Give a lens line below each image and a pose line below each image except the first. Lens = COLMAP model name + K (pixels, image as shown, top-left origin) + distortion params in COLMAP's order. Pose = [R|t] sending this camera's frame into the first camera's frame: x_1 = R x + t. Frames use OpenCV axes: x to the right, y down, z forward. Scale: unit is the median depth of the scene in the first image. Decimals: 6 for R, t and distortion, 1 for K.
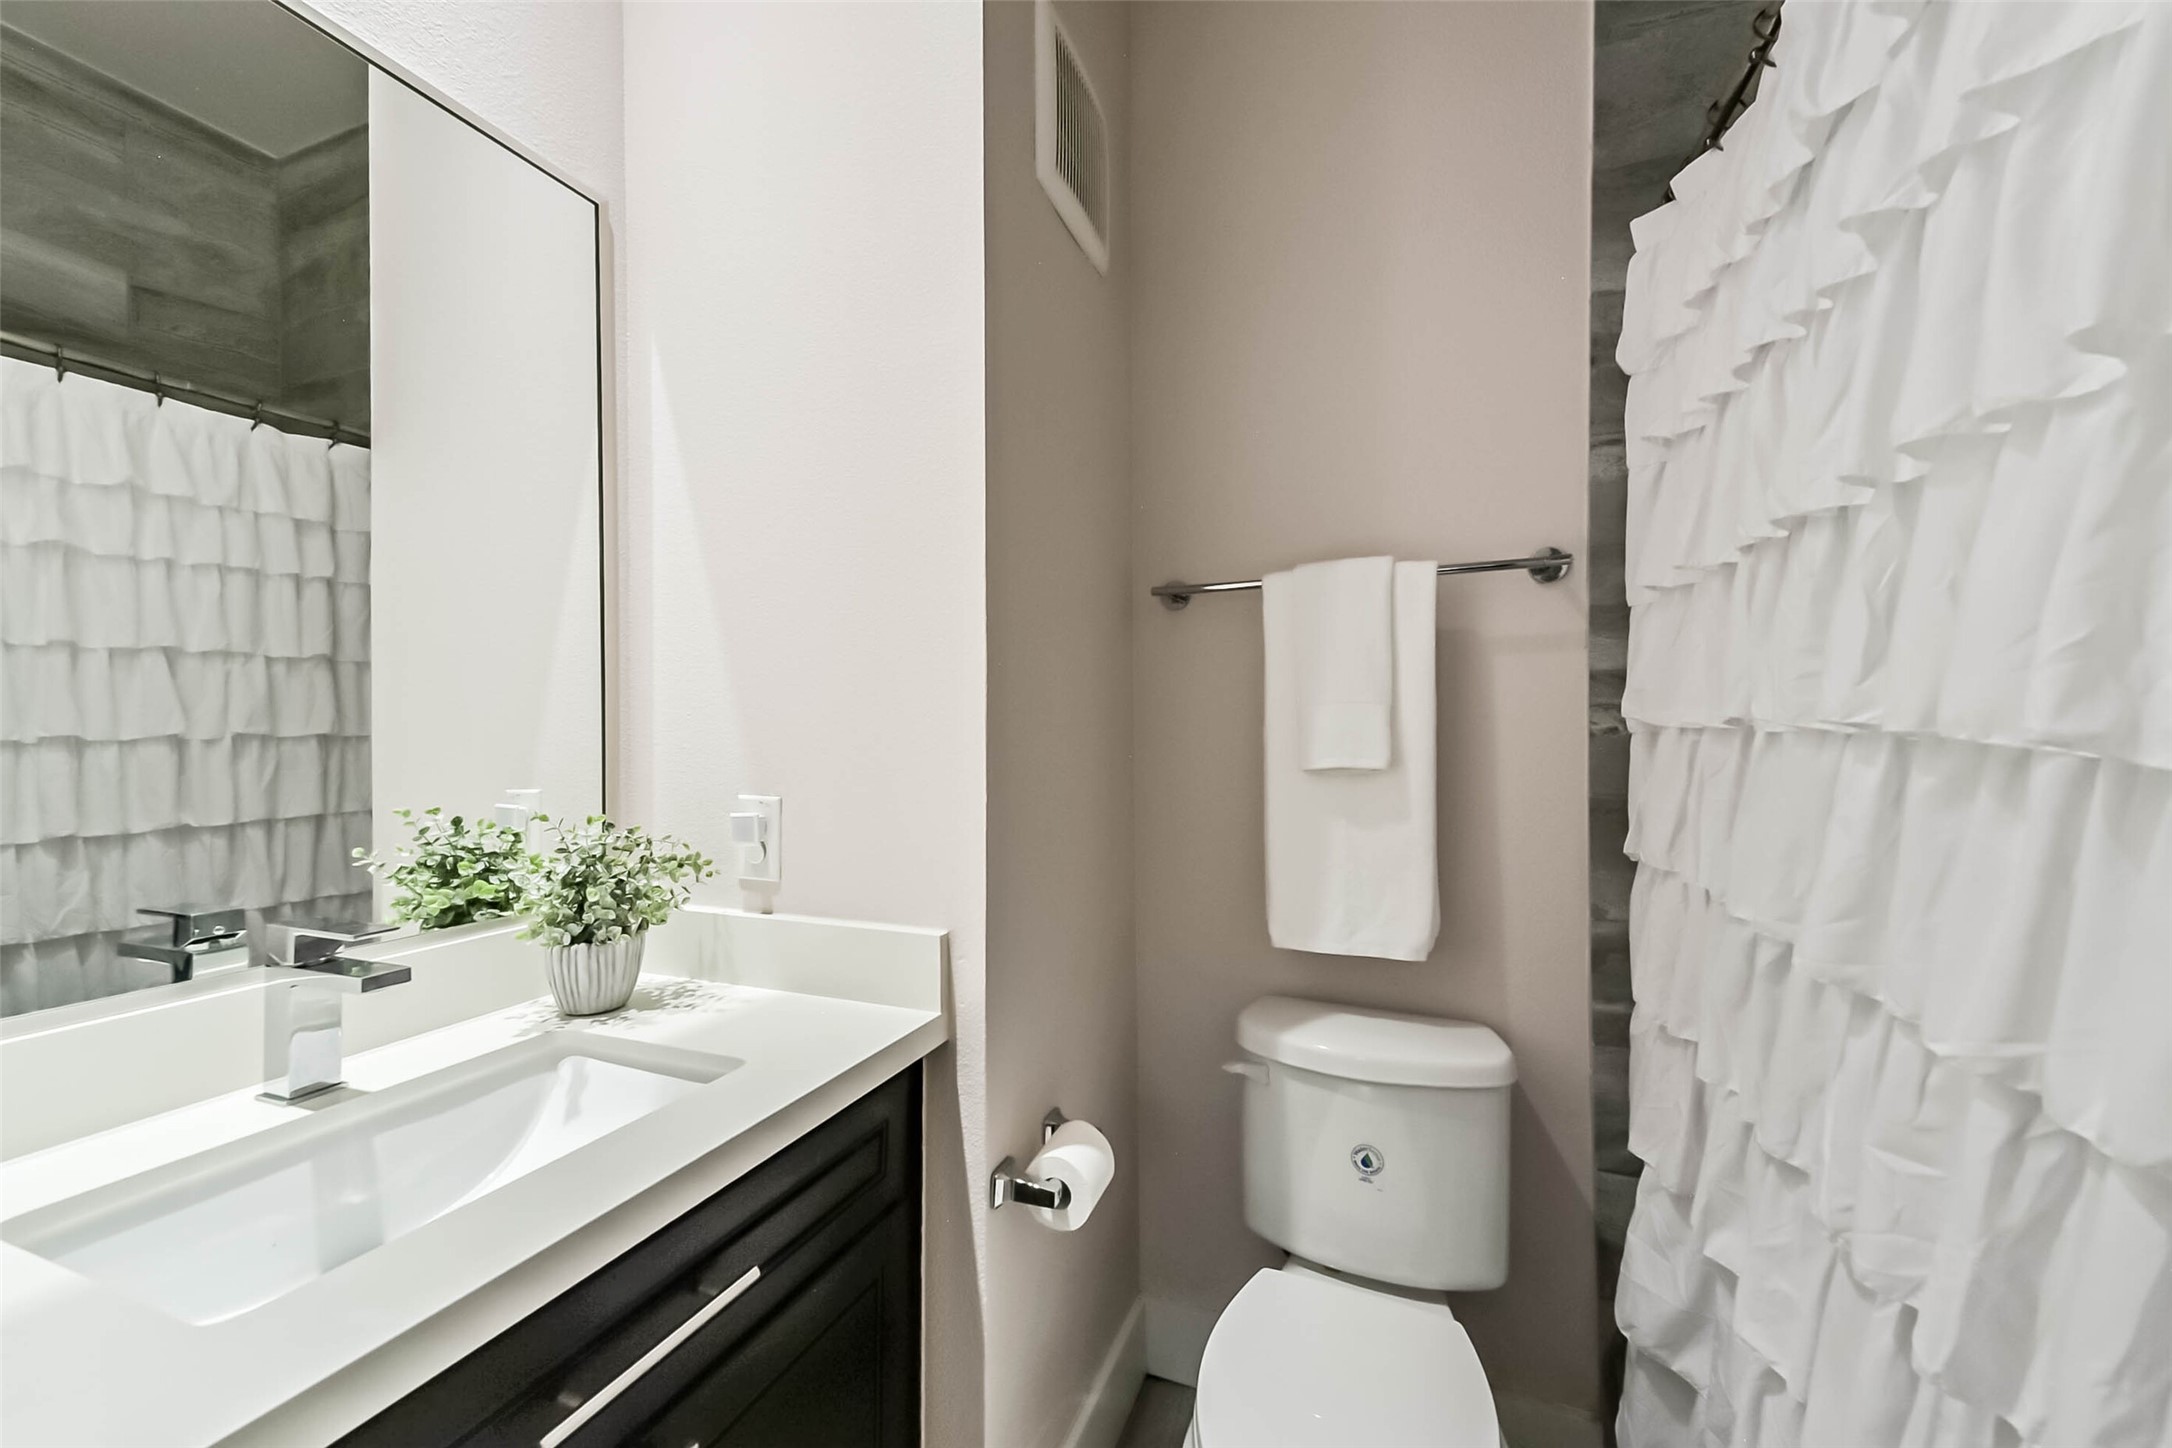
lens RADIAL K [[873.0, 0, 1060.4], [0, 873.0, 721.2], [0, 0, 1]] dist [0.023230, -0.000025]
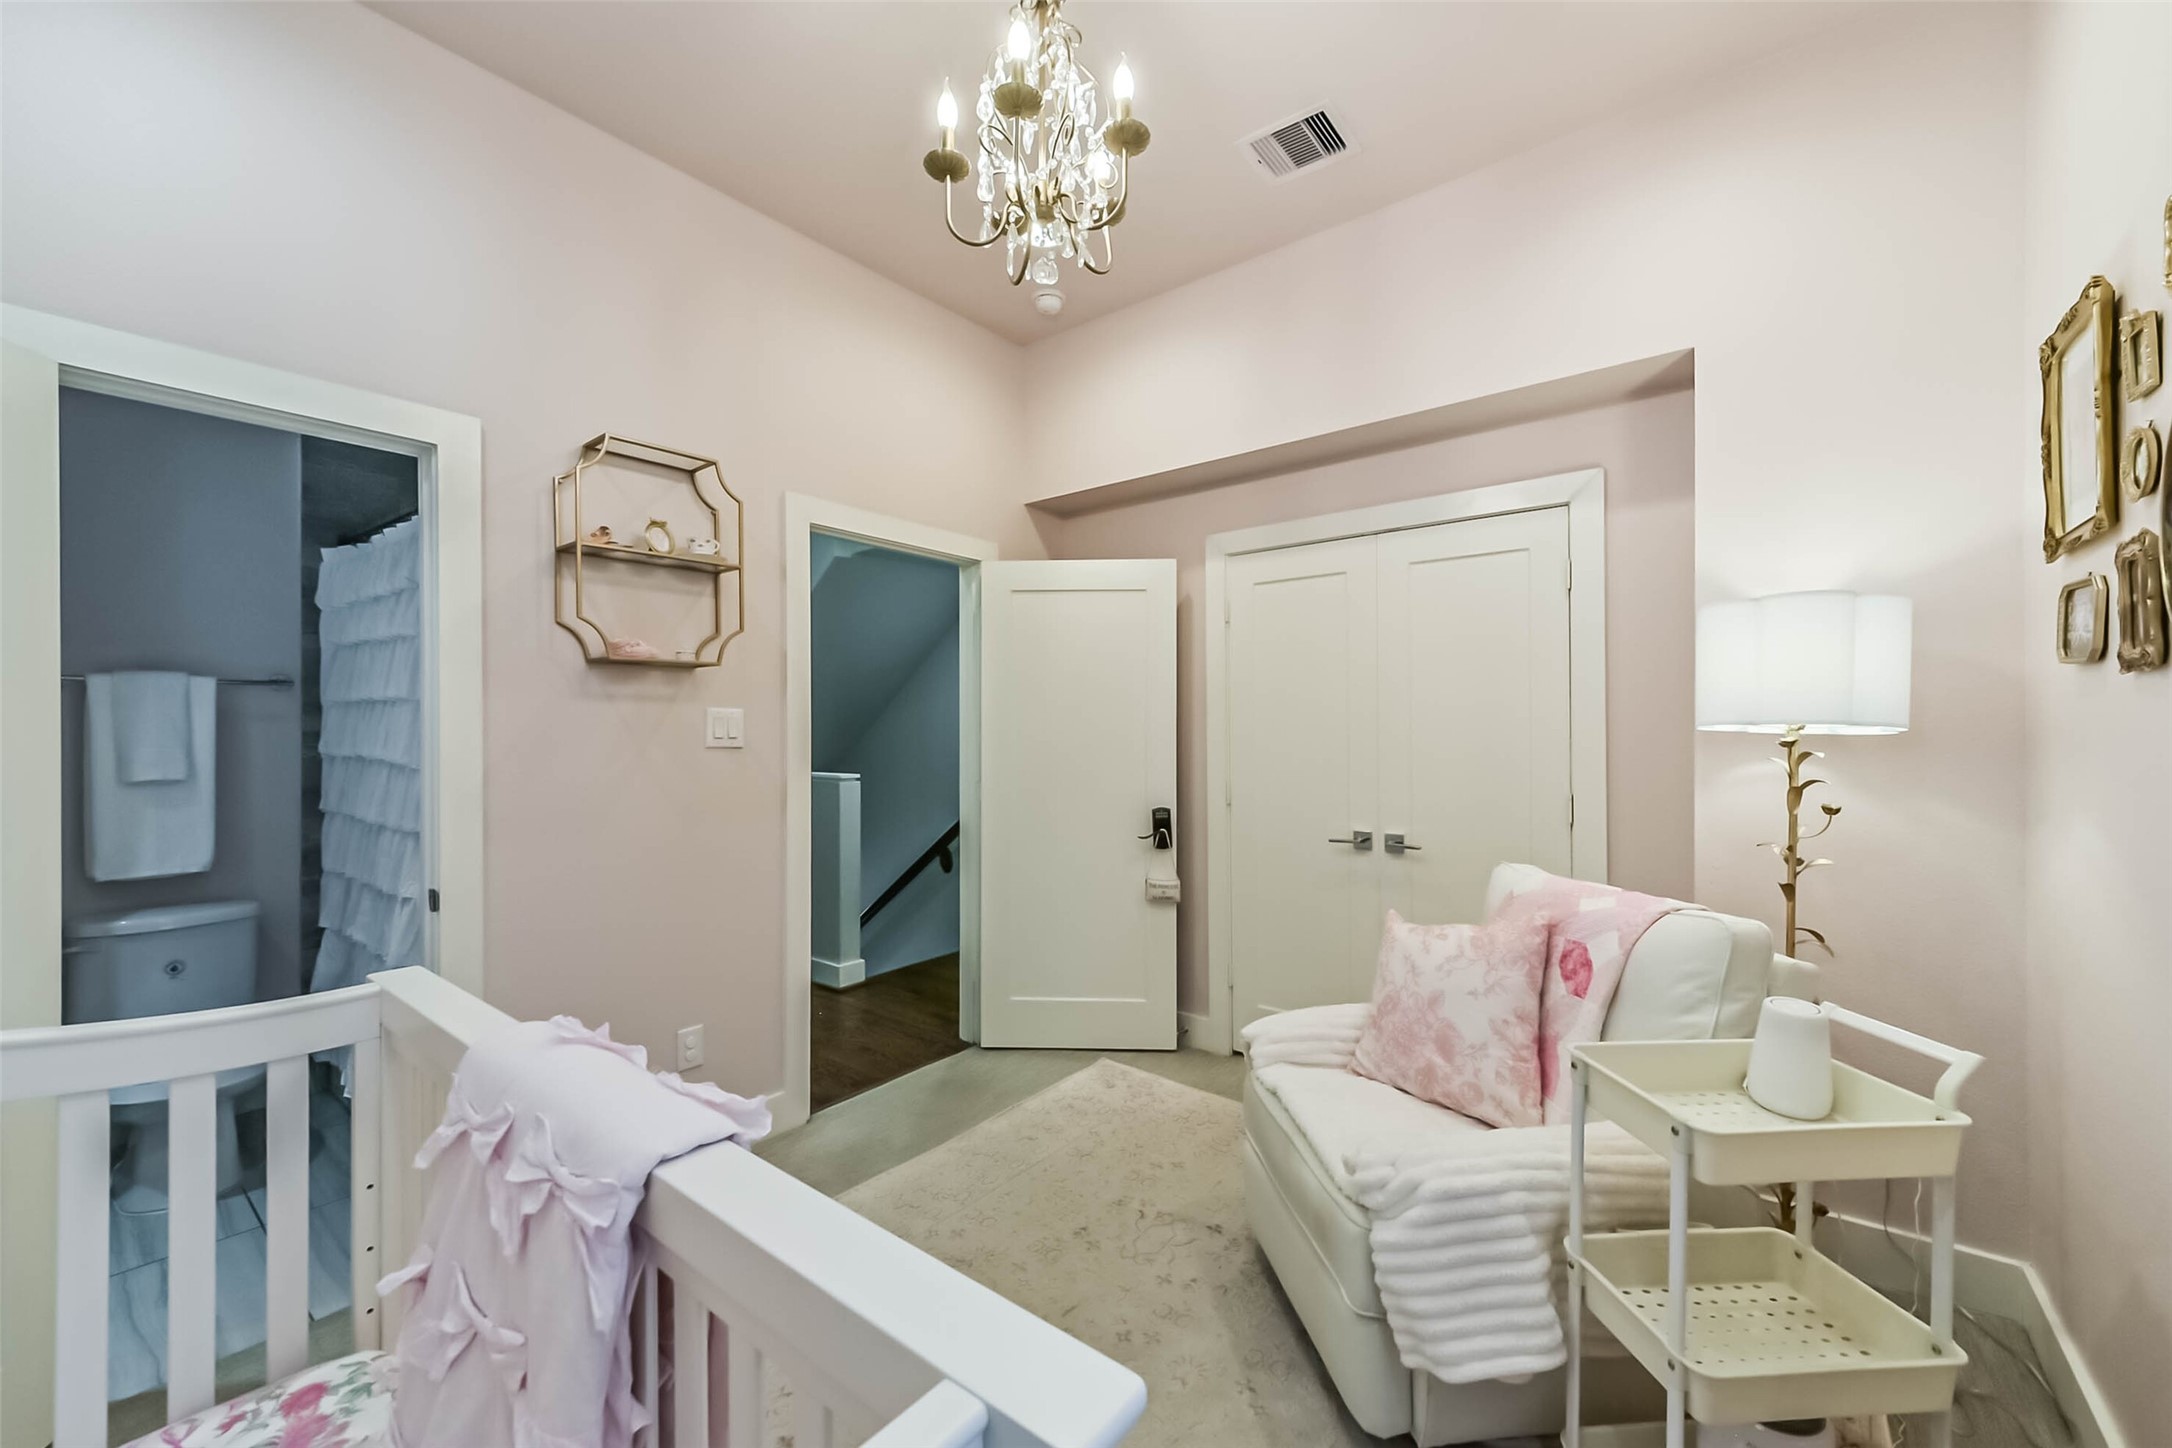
lens RADIAL K [[840.5, 0, 1090.8], [0, 840.5, 731.4], [0, 0, 1]] dist [0.011021, -0.000063]
pose [[0.266305, -0.003418, 0.963883, -0.989226], [-0.007005, 0.999960, 0.005481, -0.086185], [-0.963863, -0.008212, 0.266270, -1.580804]]
